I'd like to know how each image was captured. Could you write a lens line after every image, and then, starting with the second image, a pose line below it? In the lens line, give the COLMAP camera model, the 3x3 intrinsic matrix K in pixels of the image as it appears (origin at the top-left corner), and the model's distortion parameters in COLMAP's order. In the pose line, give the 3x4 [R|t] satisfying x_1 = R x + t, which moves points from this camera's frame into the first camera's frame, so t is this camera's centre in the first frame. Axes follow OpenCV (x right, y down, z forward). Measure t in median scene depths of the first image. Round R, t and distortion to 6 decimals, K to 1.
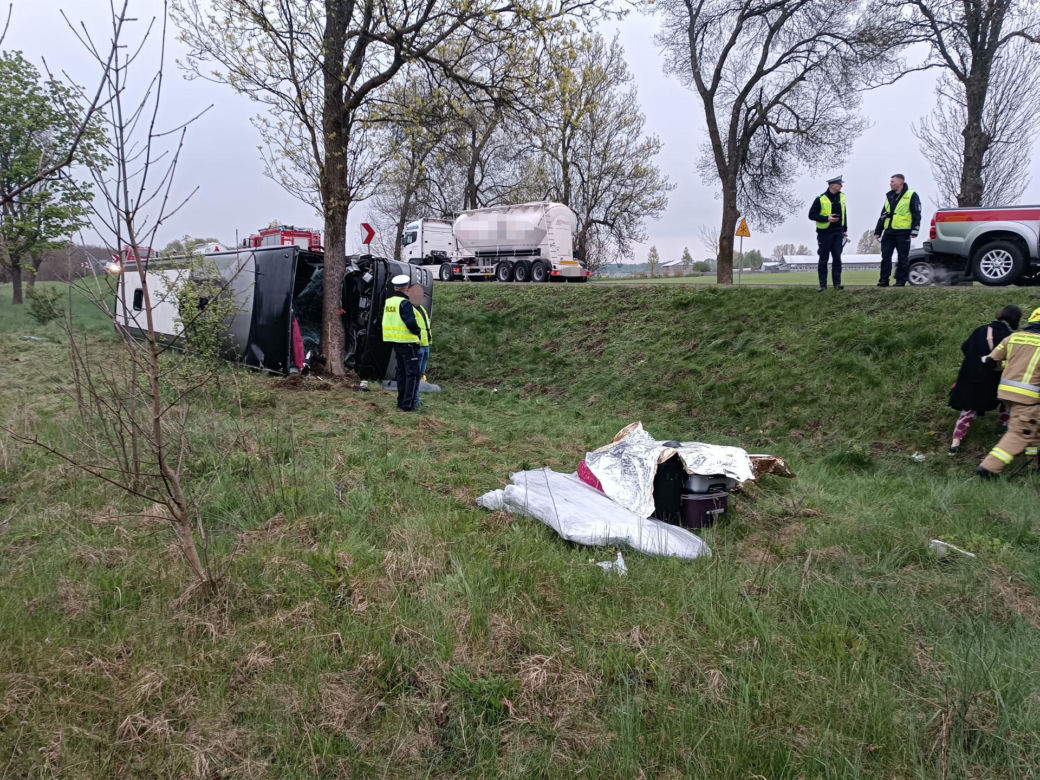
lens RADIAL K [[740.0, 0, 502.7], [0, 740.0, 400.1], [0, 0, 1]] dist [0.042789, -0.030483]
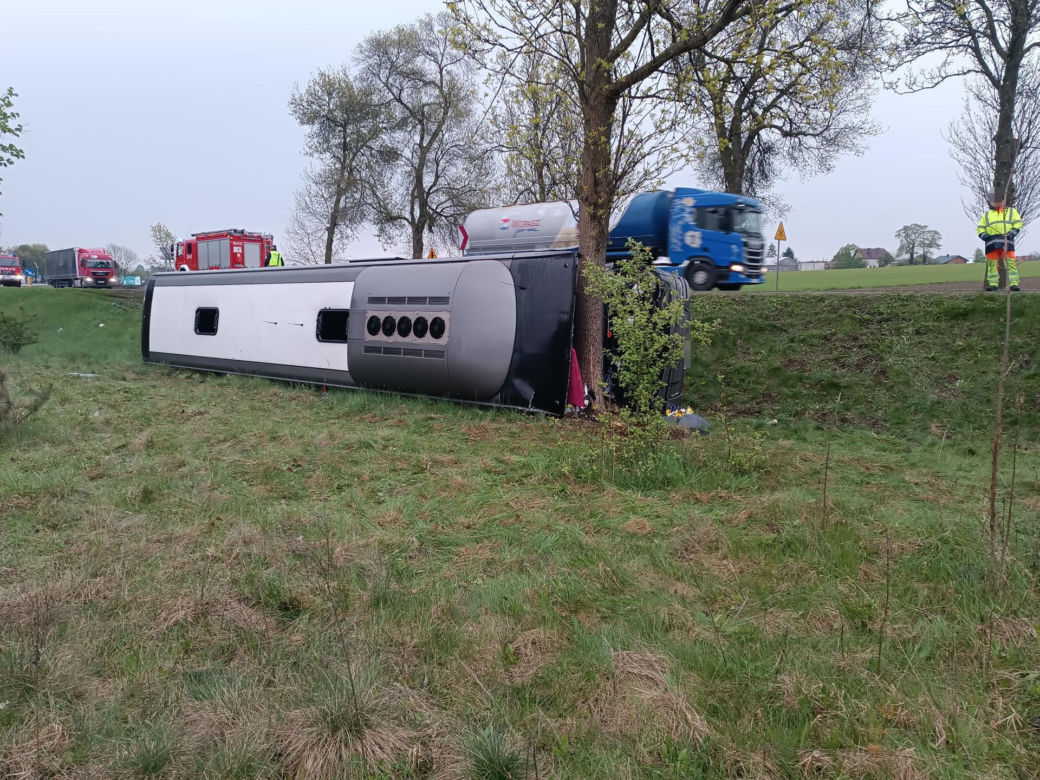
lens RADIAL K [[740.0, 0, 496.7], [0, 740.0, 402.5], [0, 0, 1]] dist [0.042789, -0.030483]
pose [[0.982055, -0.042330, 0.183781, -0.198327], [0.043068, 0.999072, -0.000022, -0.020179], [-0.183610, 0.007937, 0.982967, 0.094803]]
